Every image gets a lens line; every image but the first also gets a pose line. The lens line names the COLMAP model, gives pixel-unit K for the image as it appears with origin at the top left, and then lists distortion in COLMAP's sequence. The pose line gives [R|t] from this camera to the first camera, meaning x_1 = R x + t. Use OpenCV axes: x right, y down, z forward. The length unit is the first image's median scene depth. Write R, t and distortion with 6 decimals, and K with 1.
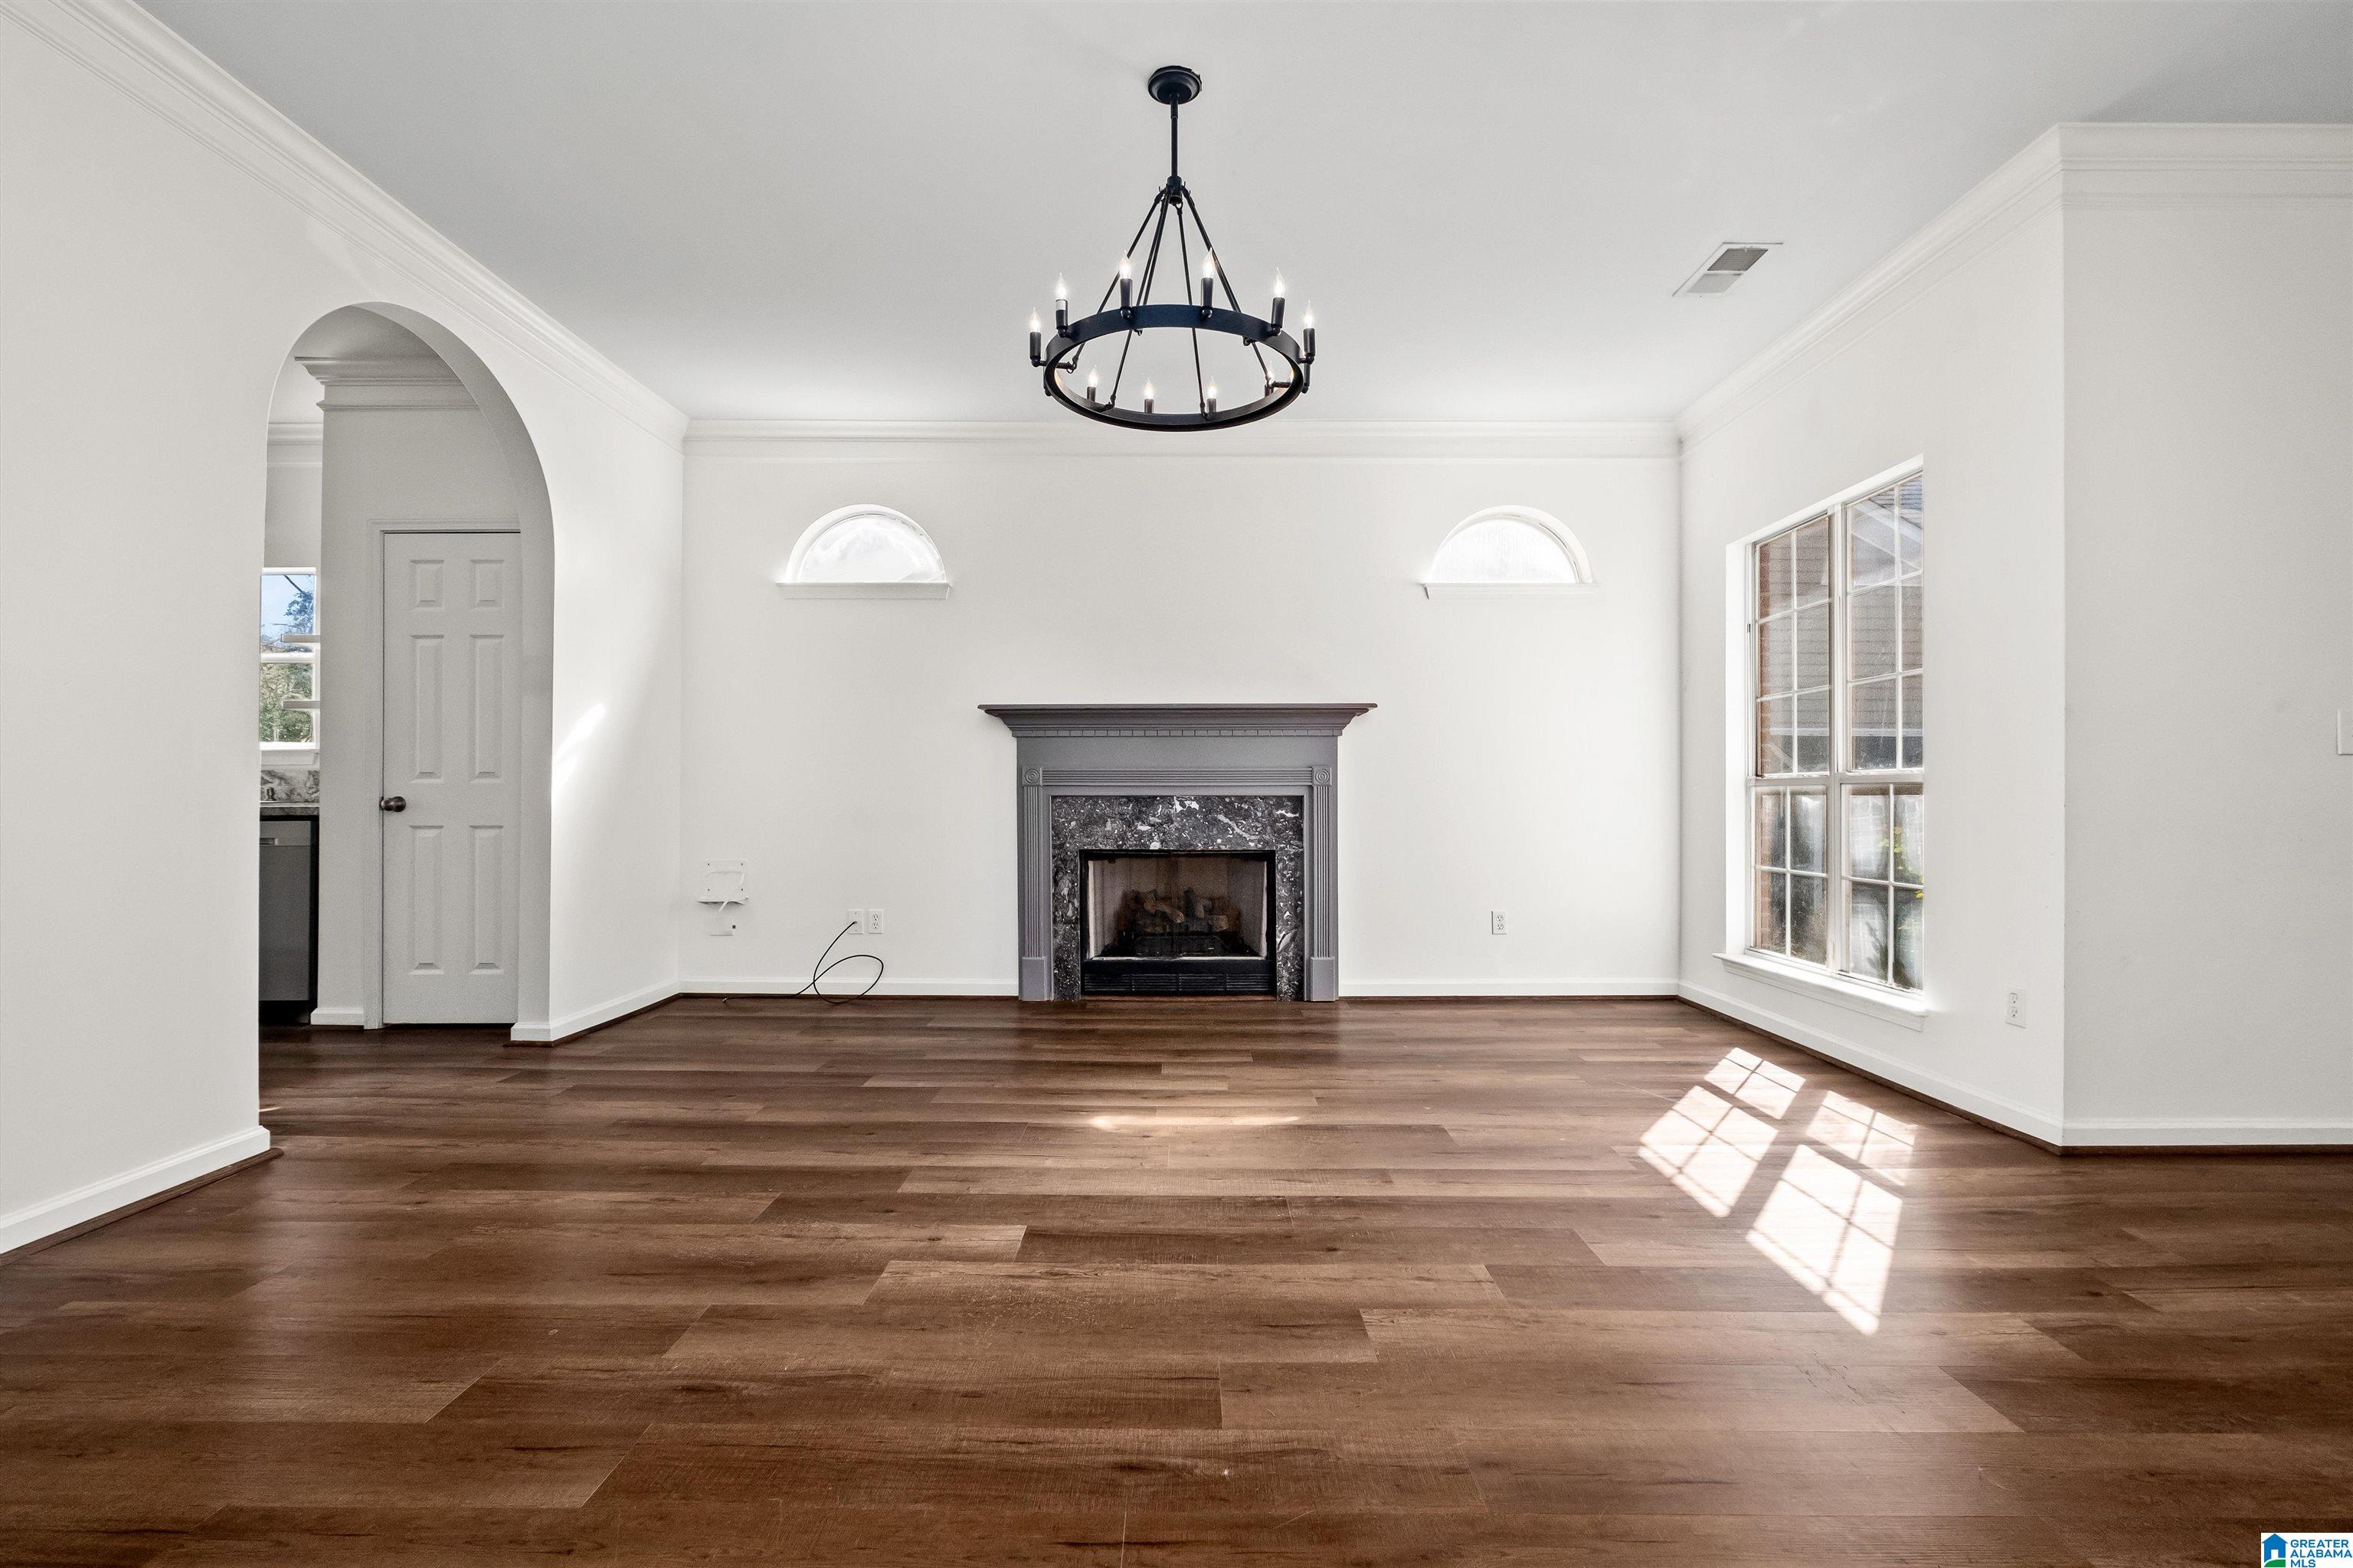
lens RADIAL K [[1025.9, 0, 1185.6], [0, 1025.9, 799.6], [0, 0, 1]] dist [-0.005160, 0.001228]
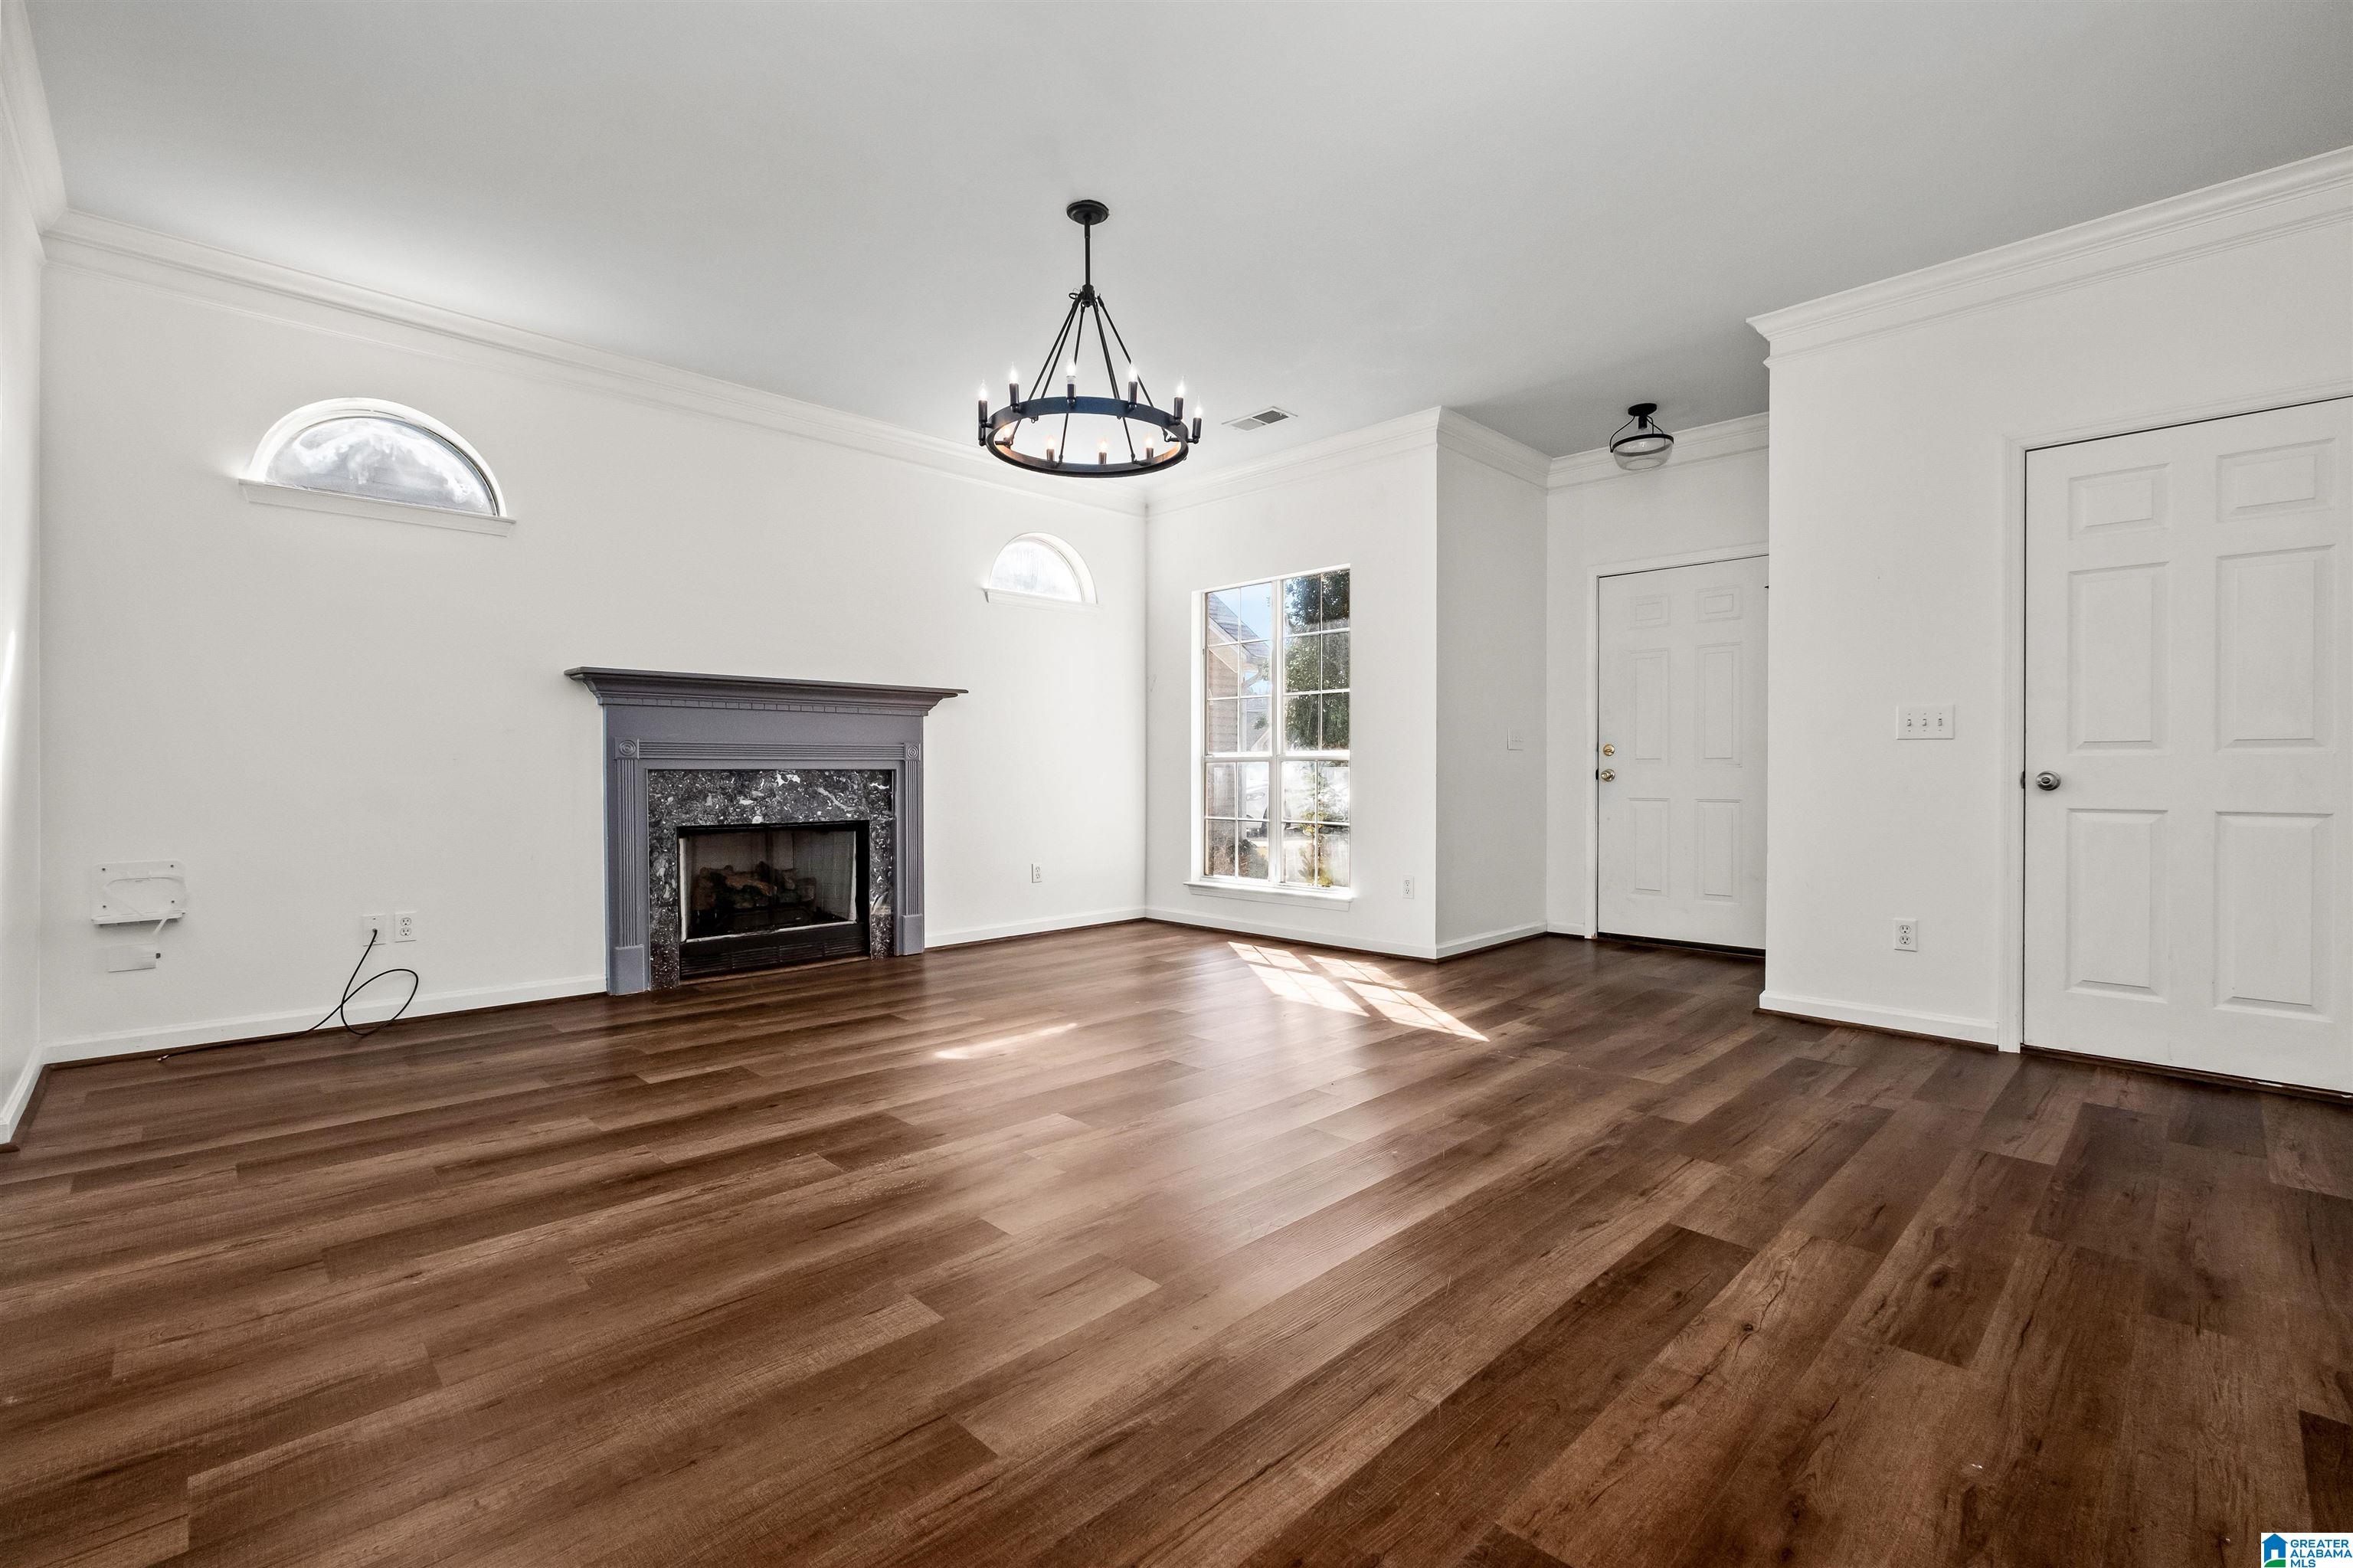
lens RADIAL K [[1025.9, 0, 1190.3], [0, 1025.9, 777.7], [0, 0, 1]] dist [-0.005160, 0.001228]
pose [[0.711460, -0.006745, 0.702694, -0.431636], [0.003366, 0.999975, 0.006191, -0.000547], [-0.702718, -0.002040, 0.711465, -0.001939]]
